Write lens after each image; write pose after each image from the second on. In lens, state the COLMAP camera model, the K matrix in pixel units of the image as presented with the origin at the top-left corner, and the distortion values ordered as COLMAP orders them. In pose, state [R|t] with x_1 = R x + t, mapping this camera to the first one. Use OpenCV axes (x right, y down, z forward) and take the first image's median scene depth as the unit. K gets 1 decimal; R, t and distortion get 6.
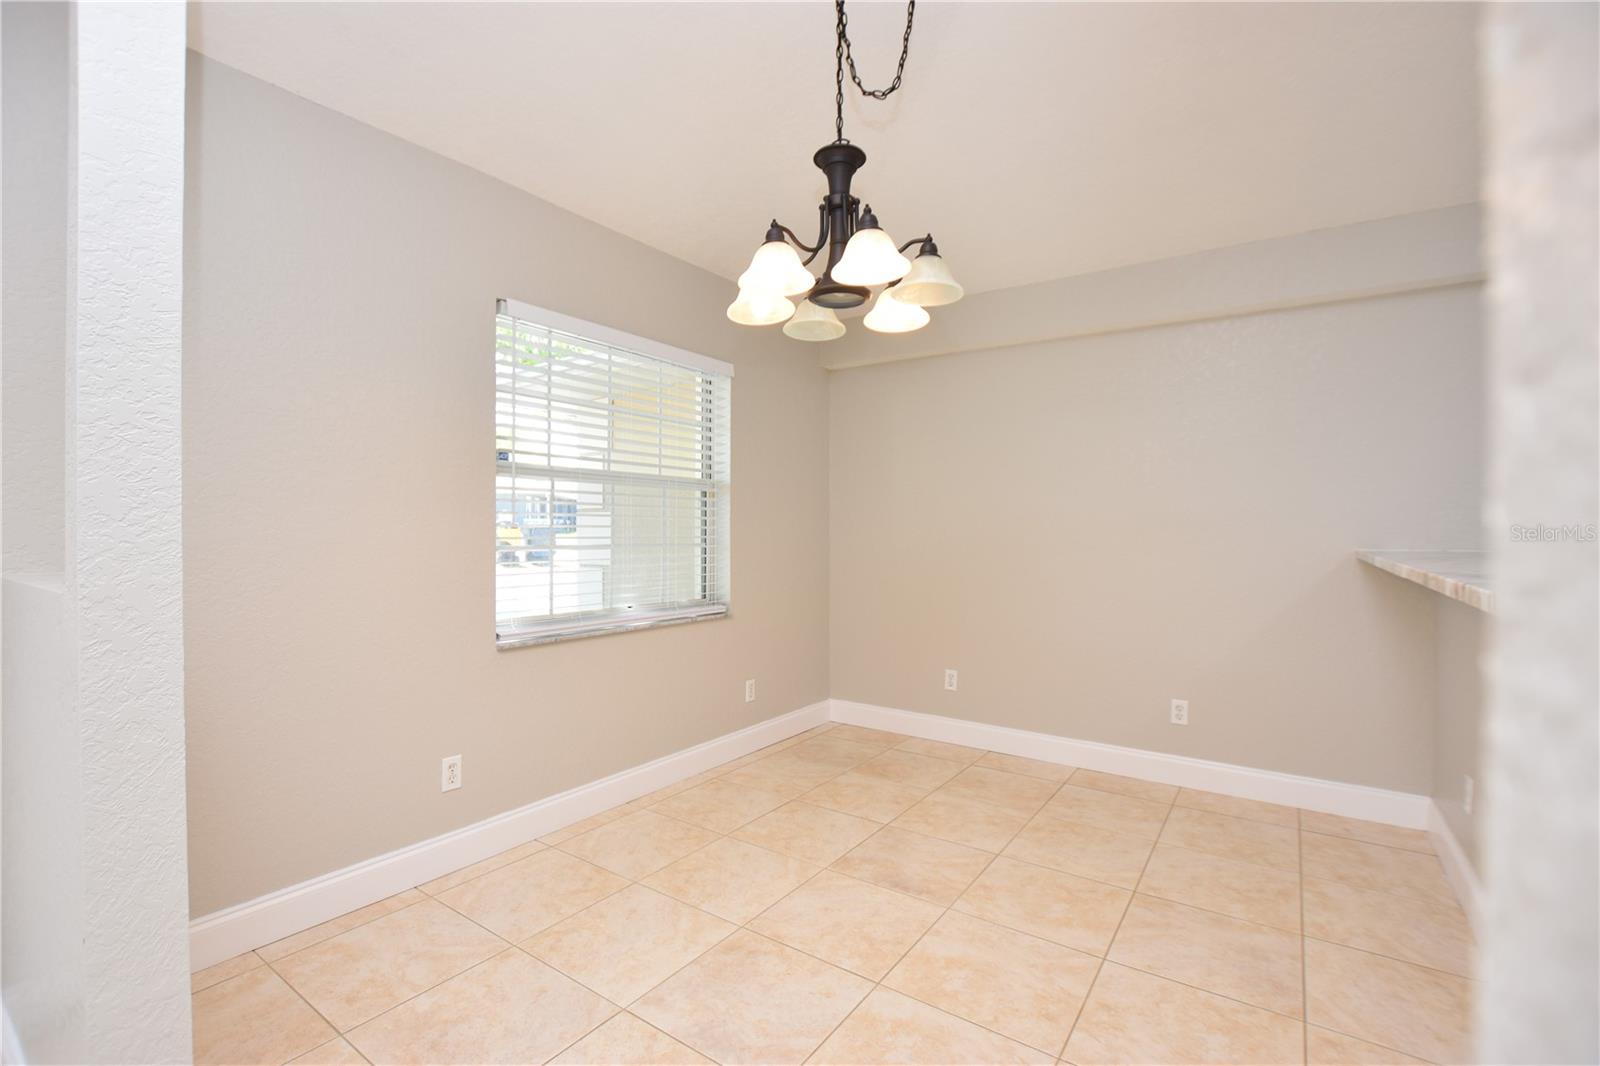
lens RADIAL K [[710.8, 0, 791.9], [0, 710.8, 536.7], [0, 0, 1]] dist [-0.026989, 0.000835]
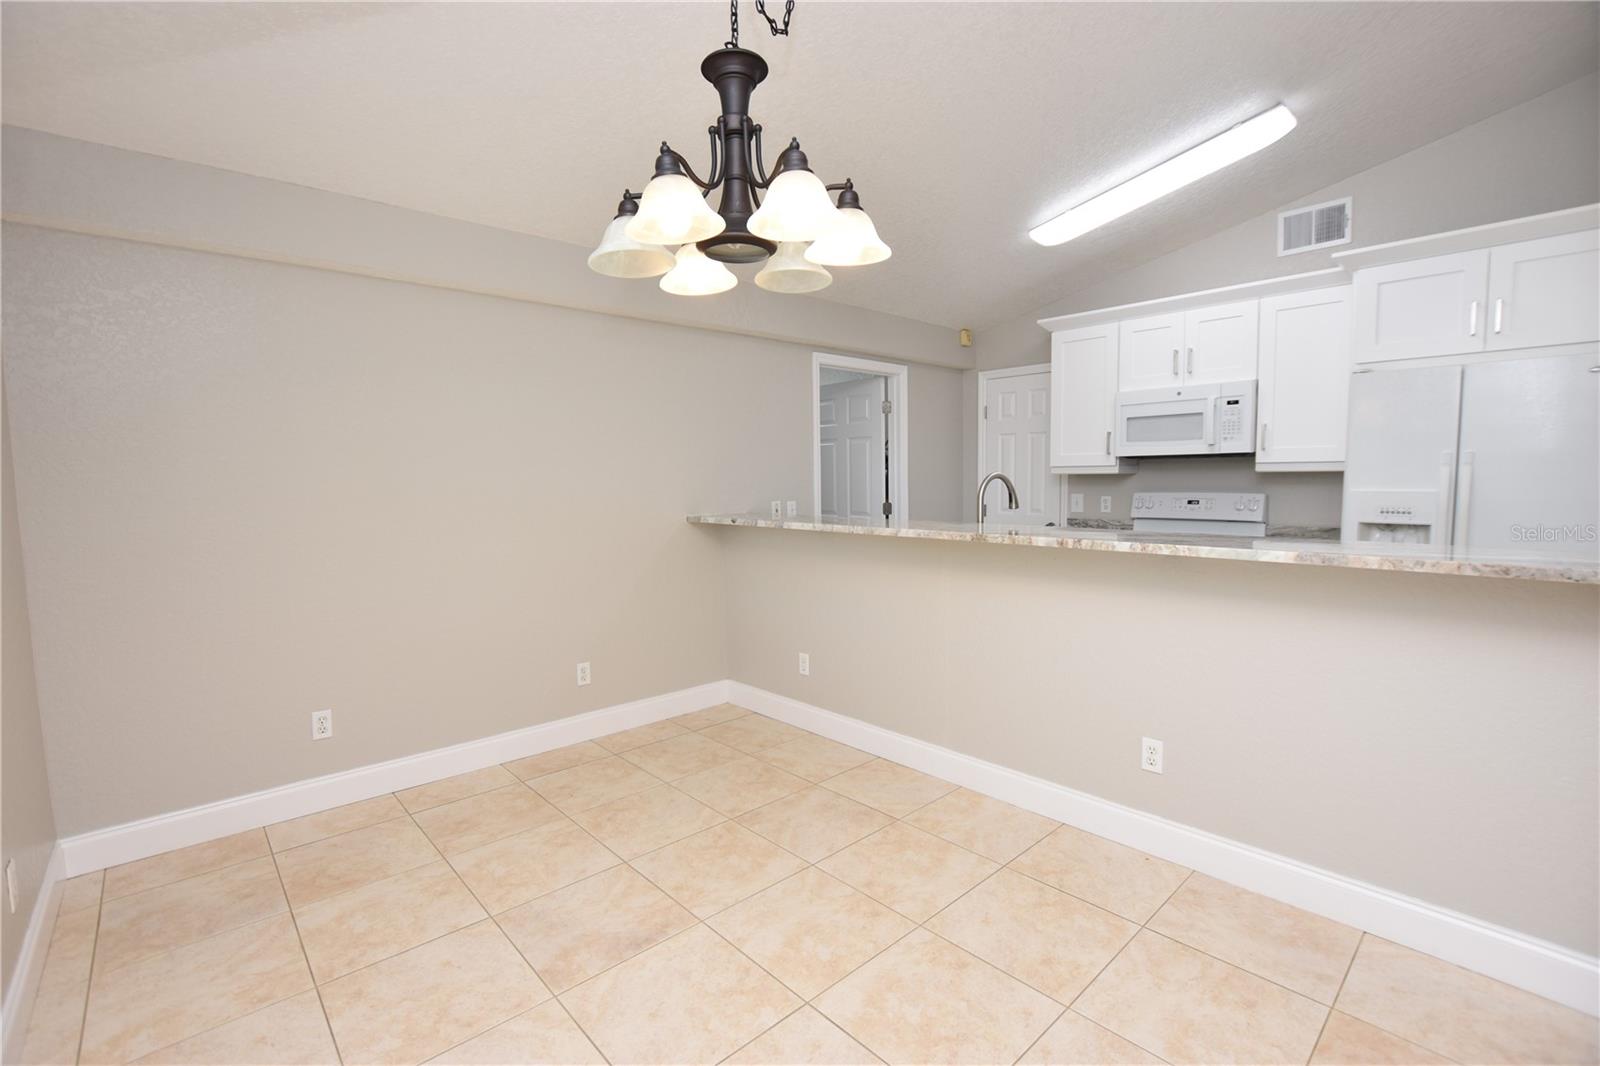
lens RADIAL K [[710.8, 0, 791.9], [0, 710.8, 536.7], [0, 0, 1]] dist [-0.026989, 0.000835]
pose [[0.214113, -0.090031, 0.972651, -0.508774], [0.023538, 0.995930, 0.087004, -0.058607], [-0.976525, 0.004266, 0.215360, 0.538353]]
